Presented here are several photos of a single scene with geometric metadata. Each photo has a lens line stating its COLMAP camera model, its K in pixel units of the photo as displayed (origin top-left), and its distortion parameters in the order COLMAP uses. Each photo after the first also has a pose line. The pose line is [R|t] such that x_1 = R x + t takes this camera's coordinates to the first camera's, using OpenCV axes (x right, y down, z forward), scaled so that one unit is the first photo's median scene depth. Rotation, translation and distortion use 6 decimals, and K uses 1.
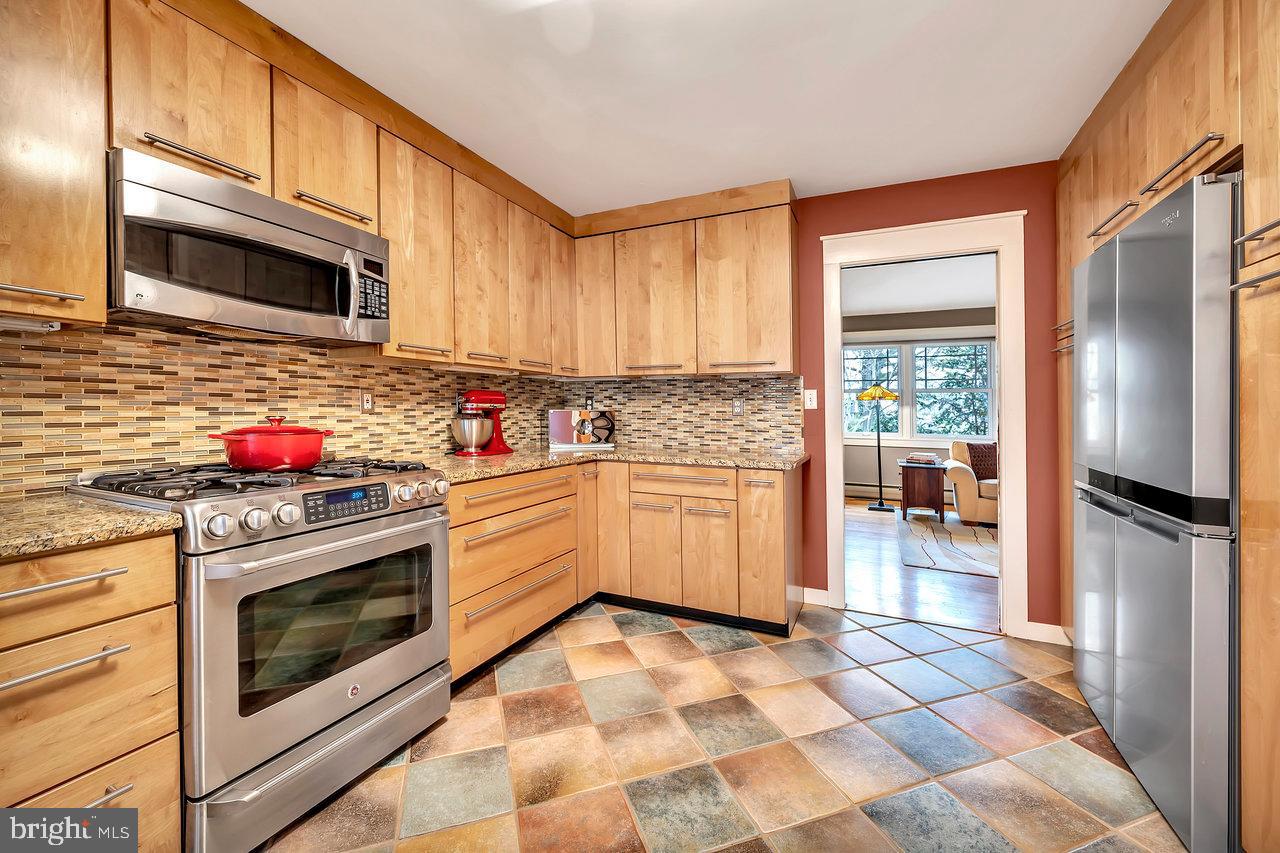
lens RADIAL K [[507.0, 0, 652.1], [0, 507.0, 400.9], [0, 0, 1]] dist [0.001303, -0.000342]
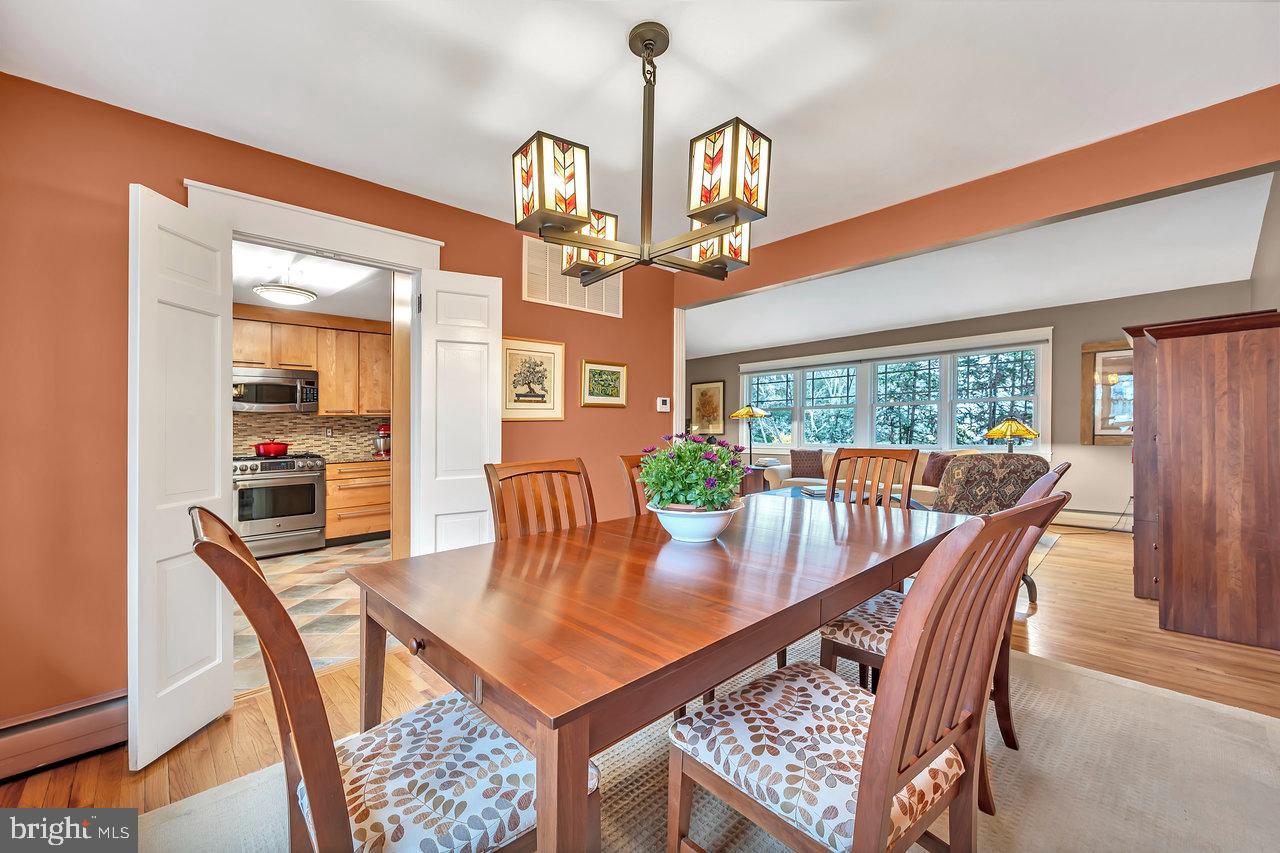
lens RADIAL K [[507.0, 0, 661.0], [0, 507.0, 397.2], [0, 0, 1]] dist [0.001303, -0.000342]
pose [[0.934658, -0.048752, -0.352189, 2.145411], [0.034177, 0.998287, -0.047487, 0.003808], [0.353901, 0.032348, 0.934723, -0.869637]]
